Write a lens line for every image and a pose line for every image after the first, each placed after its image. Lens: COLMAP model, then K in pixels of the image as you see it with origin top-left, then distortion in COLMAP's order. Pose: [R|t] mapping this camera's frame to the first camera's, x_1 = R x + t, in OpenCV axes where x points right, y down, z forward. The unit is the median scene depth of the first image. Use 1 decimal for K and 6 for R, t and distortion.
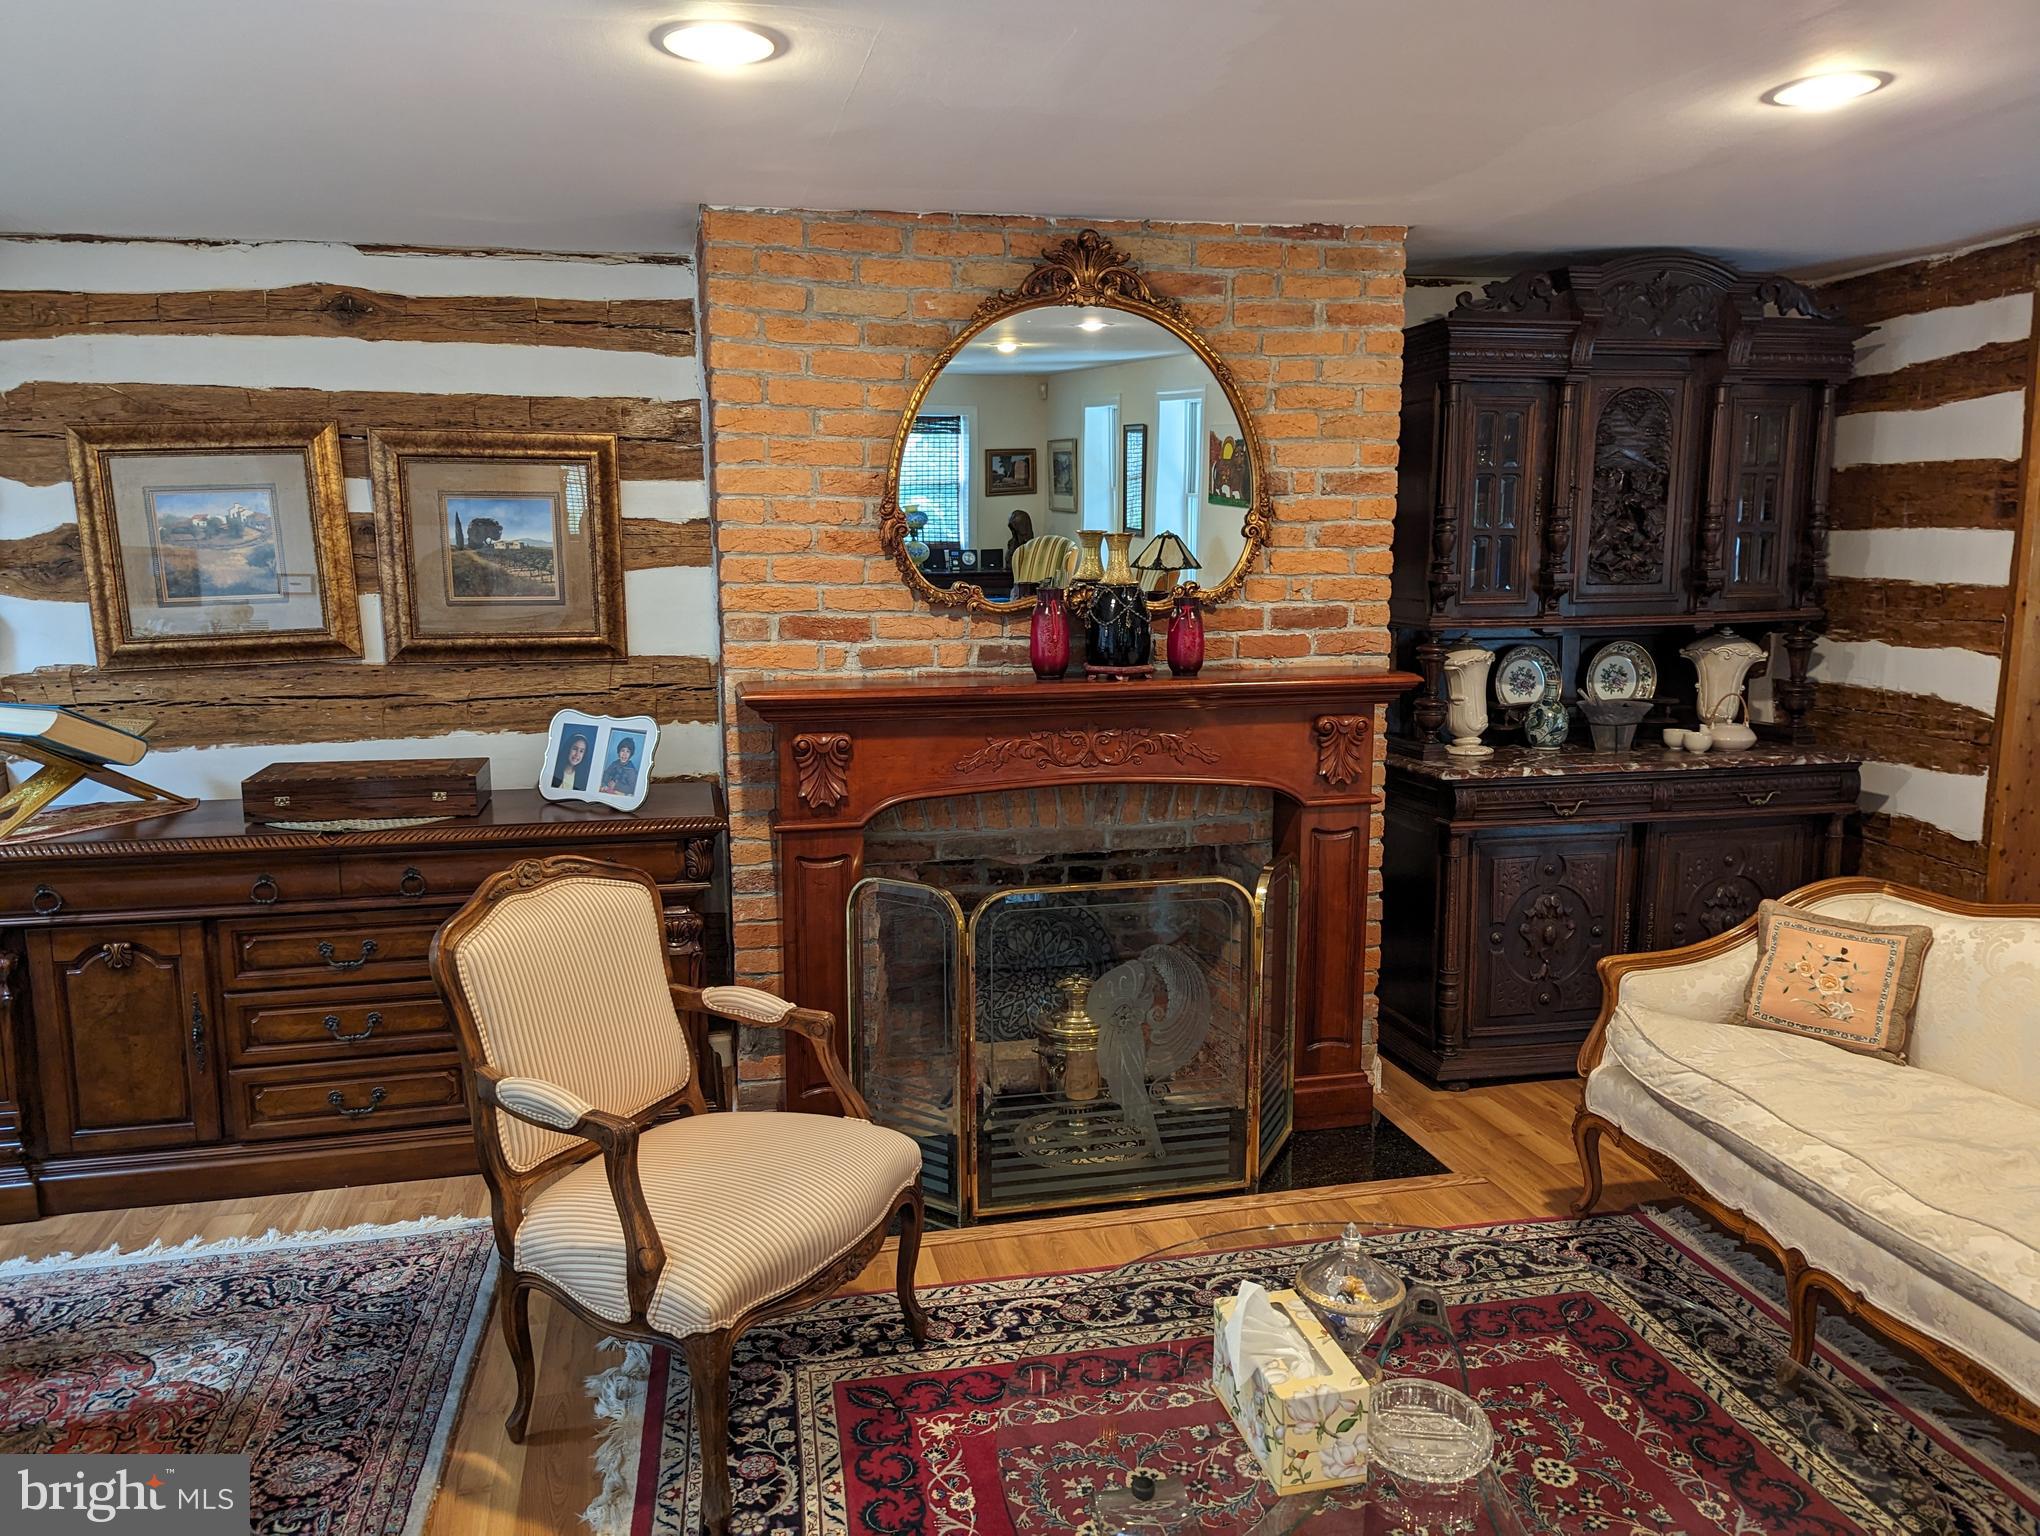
lens RADIAL K [[1431.9, 0, 1030.9], [0, 1431.9, 773.4], [0, 0, 1]] dist [0.059141, -0.043467]
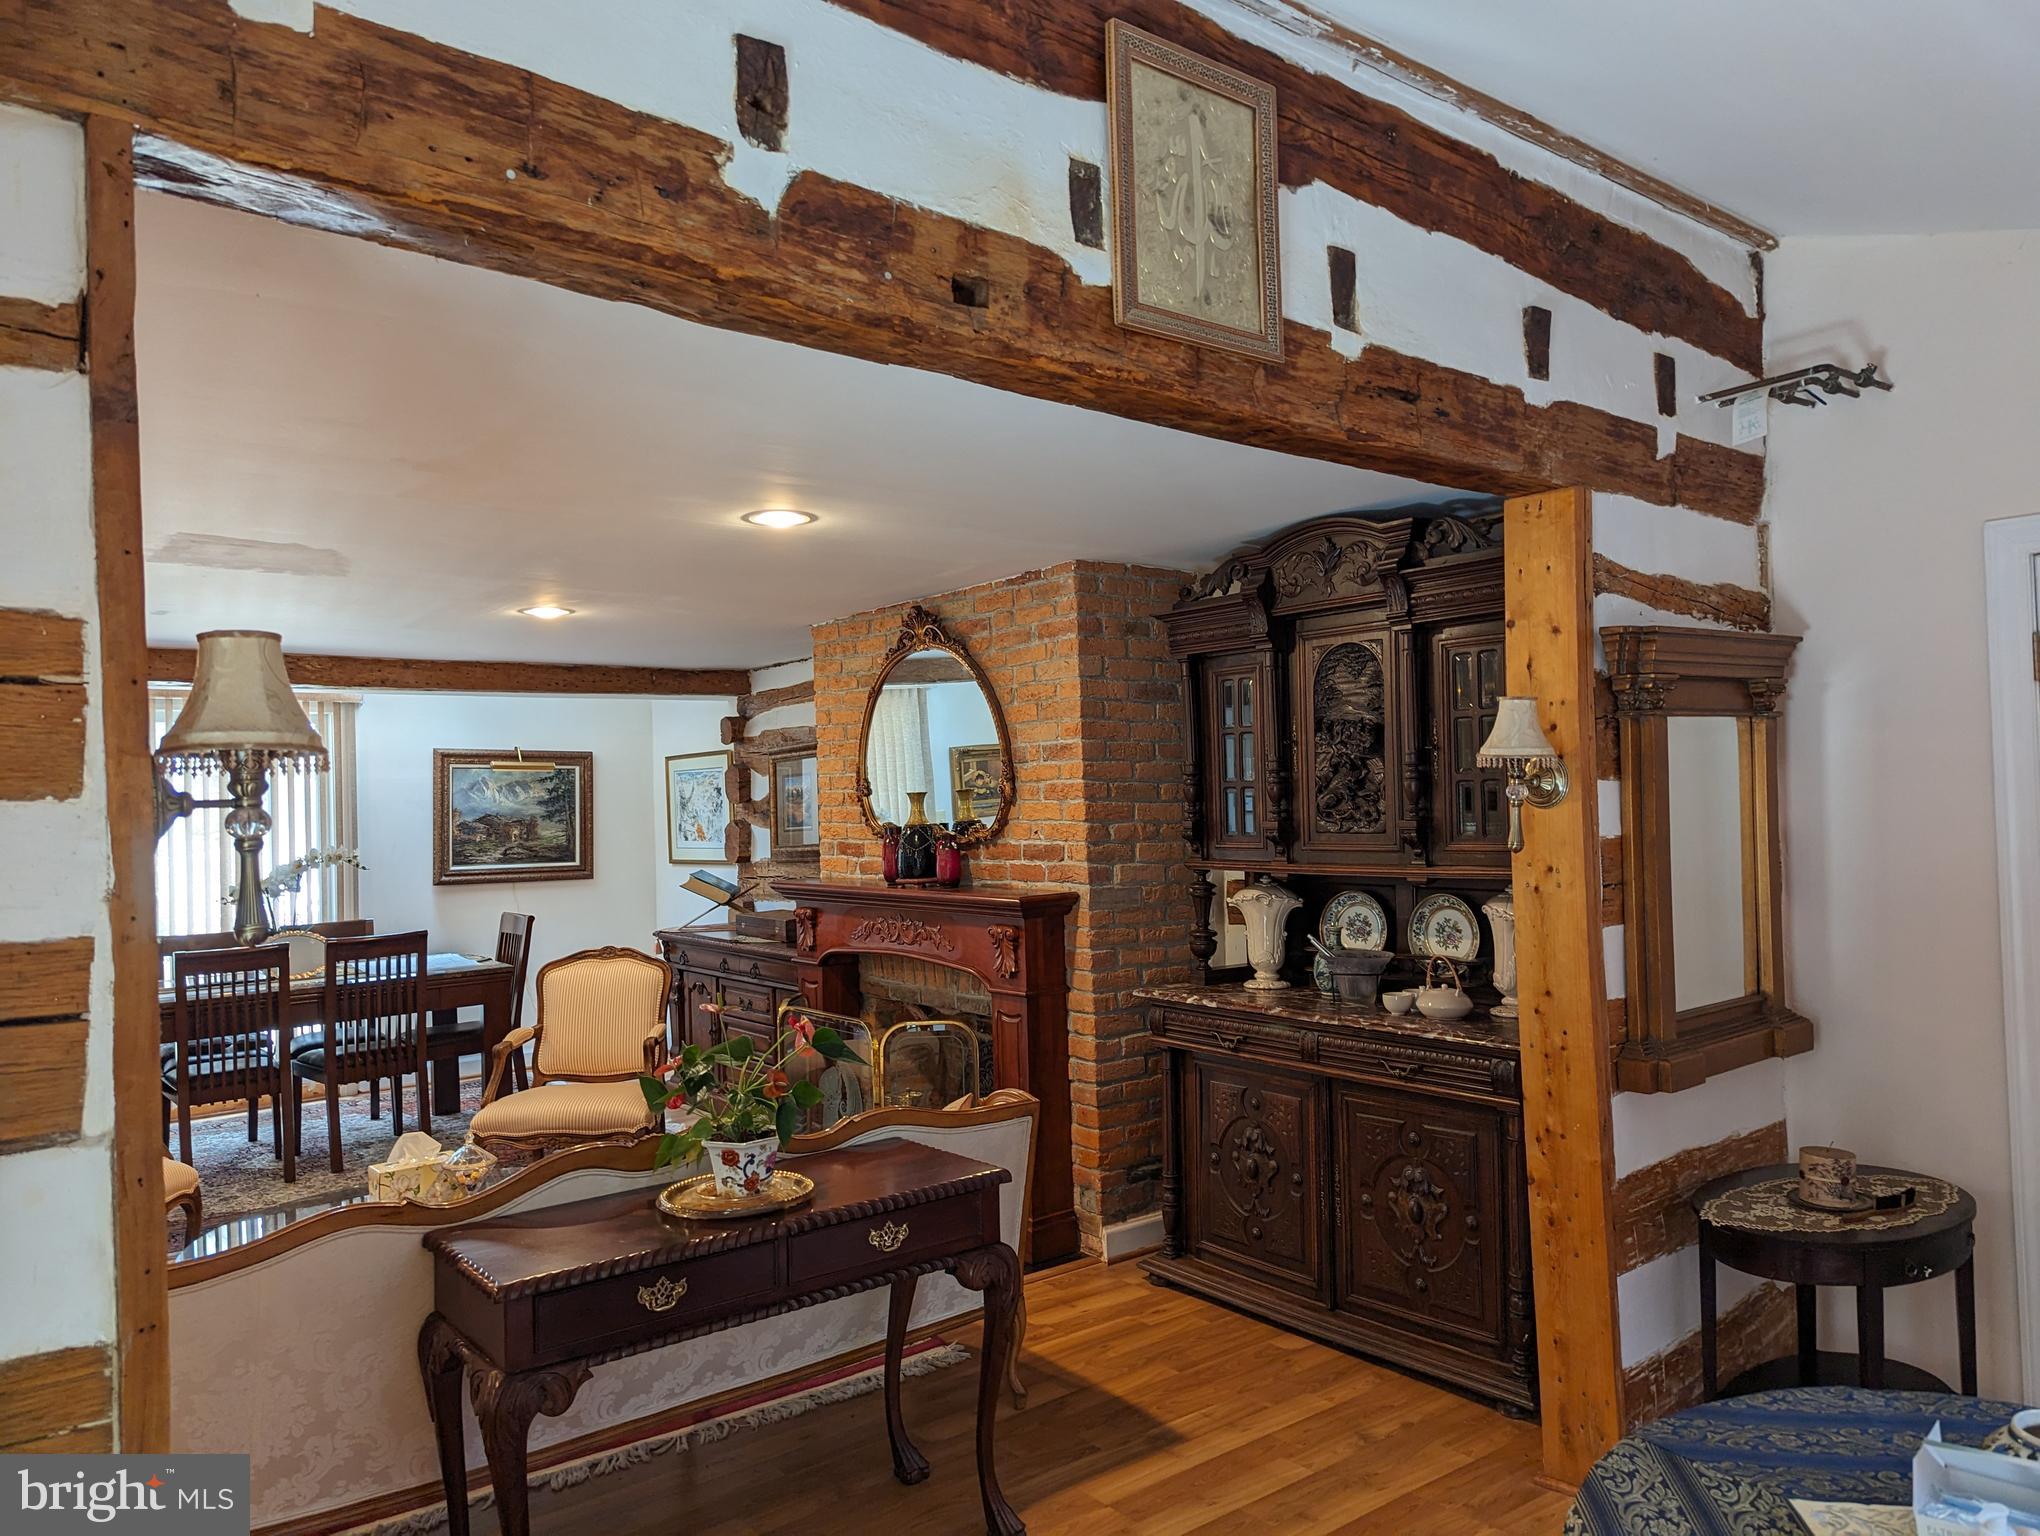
lens RADIAL K [[1431.9, 0, 1020.4], [0, 1431.9, 772.4], [0, 0, 1]] dist [0.059141, -0.043467]
pose [[0.423747, -0.020598, -0.905546, 1.404627], [-0.121753, 0.989373, -0.079479, -0.075953], [0.897561, 0.143932, 0.416736, 0.432833]]
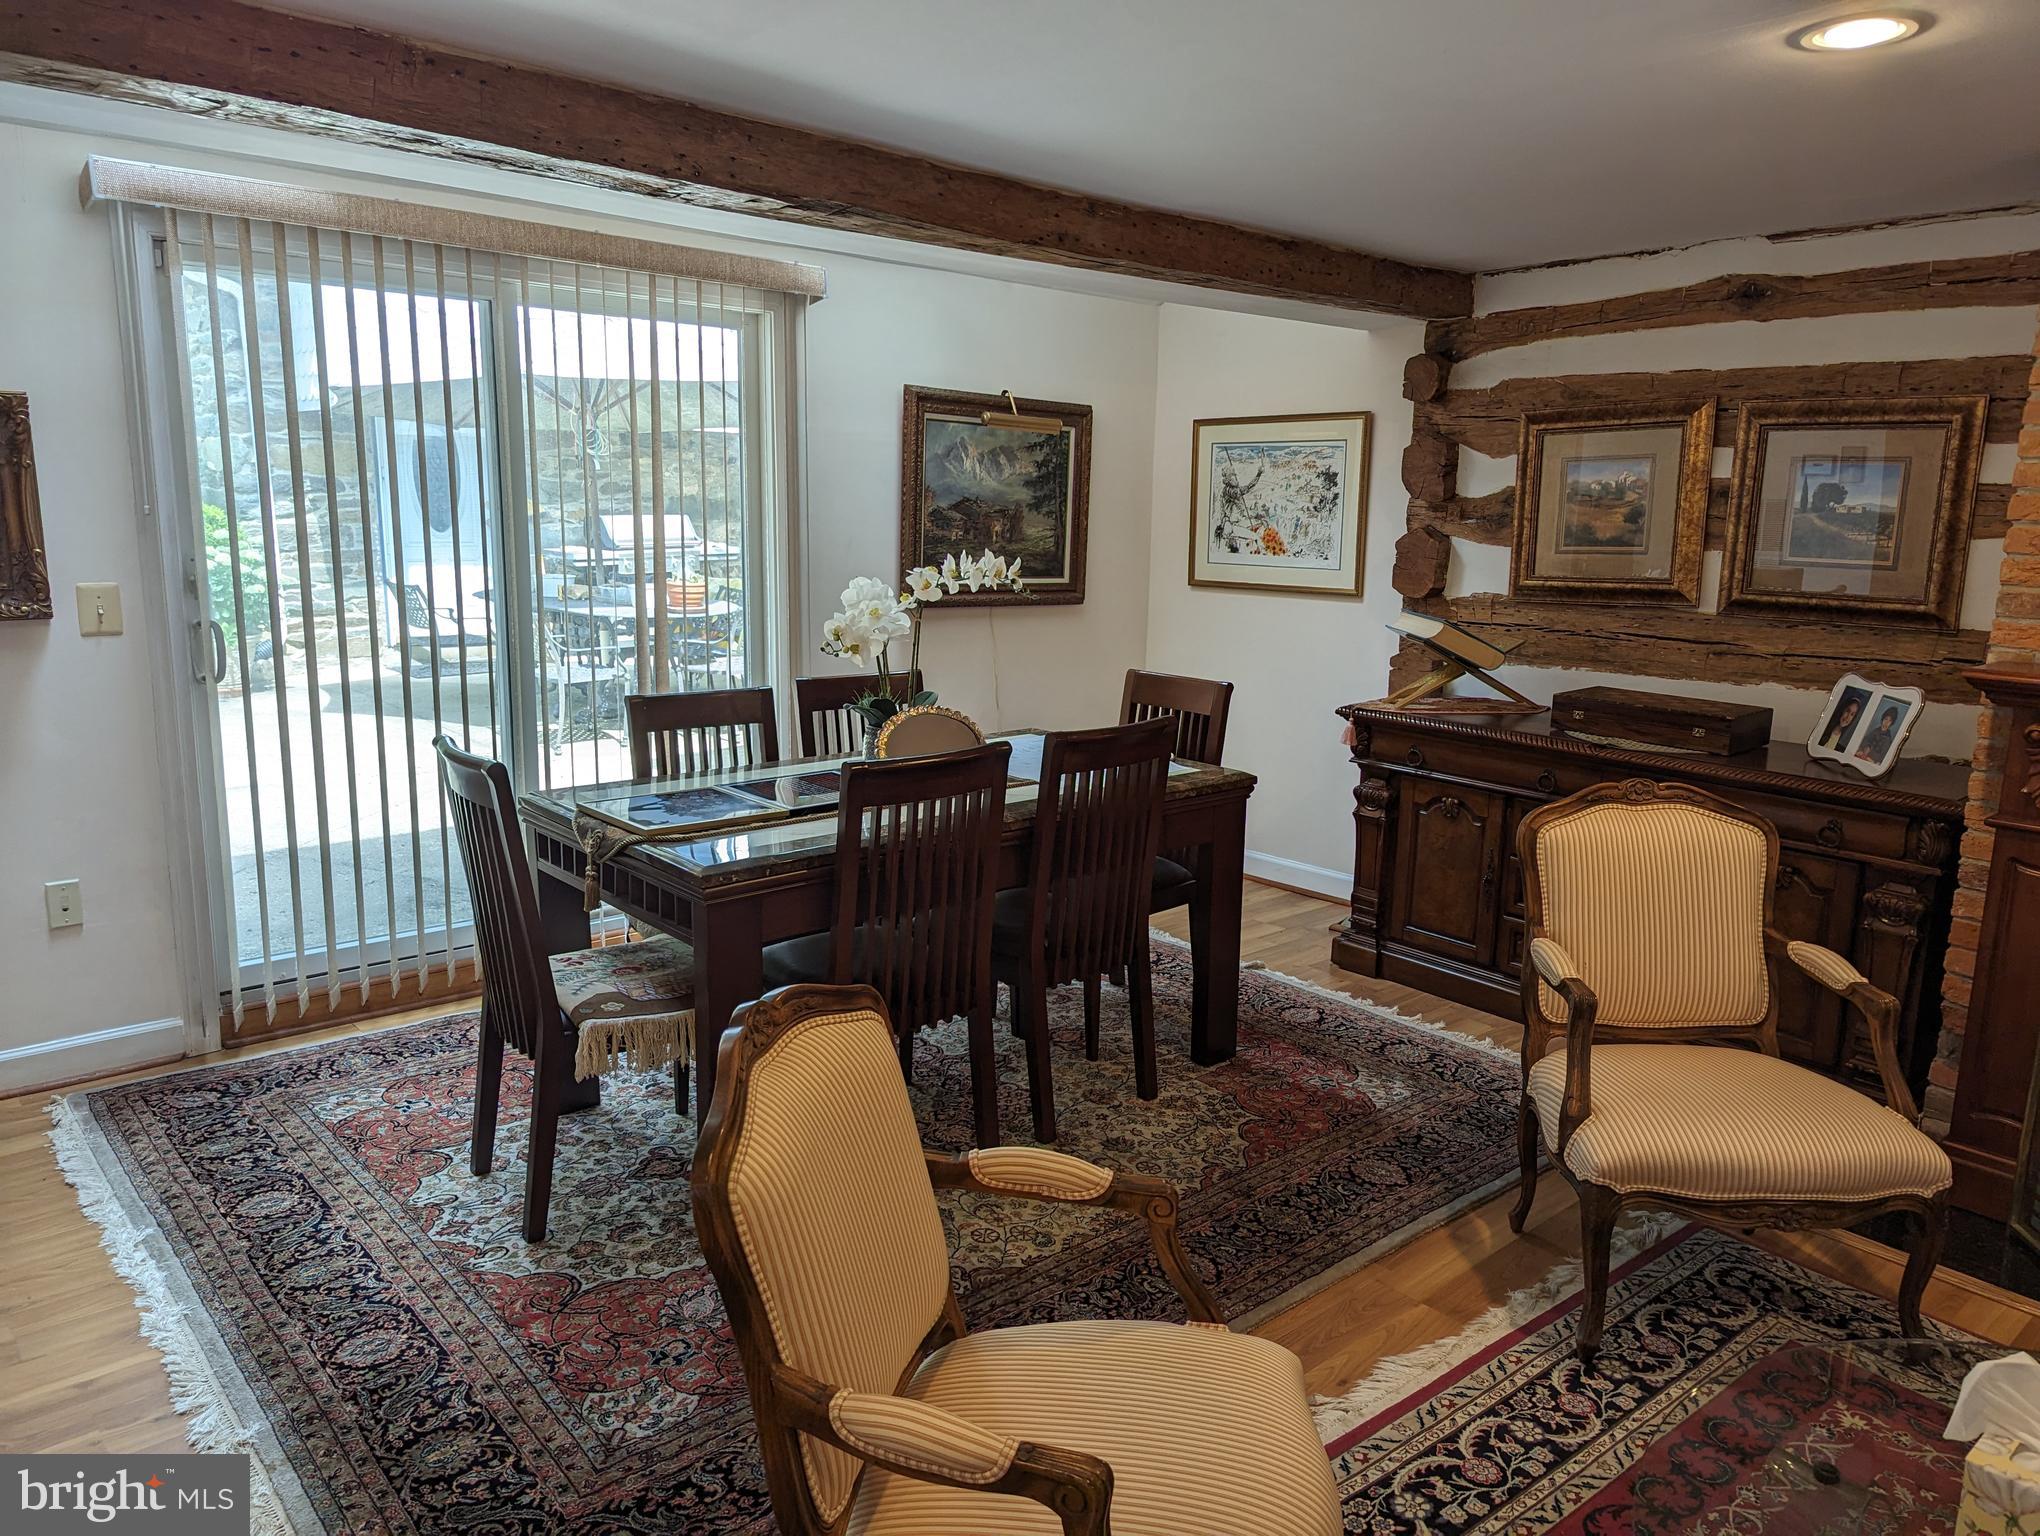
lens RADIAL K [[1431.9, 0, 1032.2], [0, 1431.9, 776.4], [0, 0, 1]] dist [0.059141, -0.043467]
pose [[0.475059, 0.187809, -0.859678, 0.302146], [-0.165994, 0.978545, 0.122049, -0.001800], [0.864156, 0.084721, 0.496041, -0.001222]]
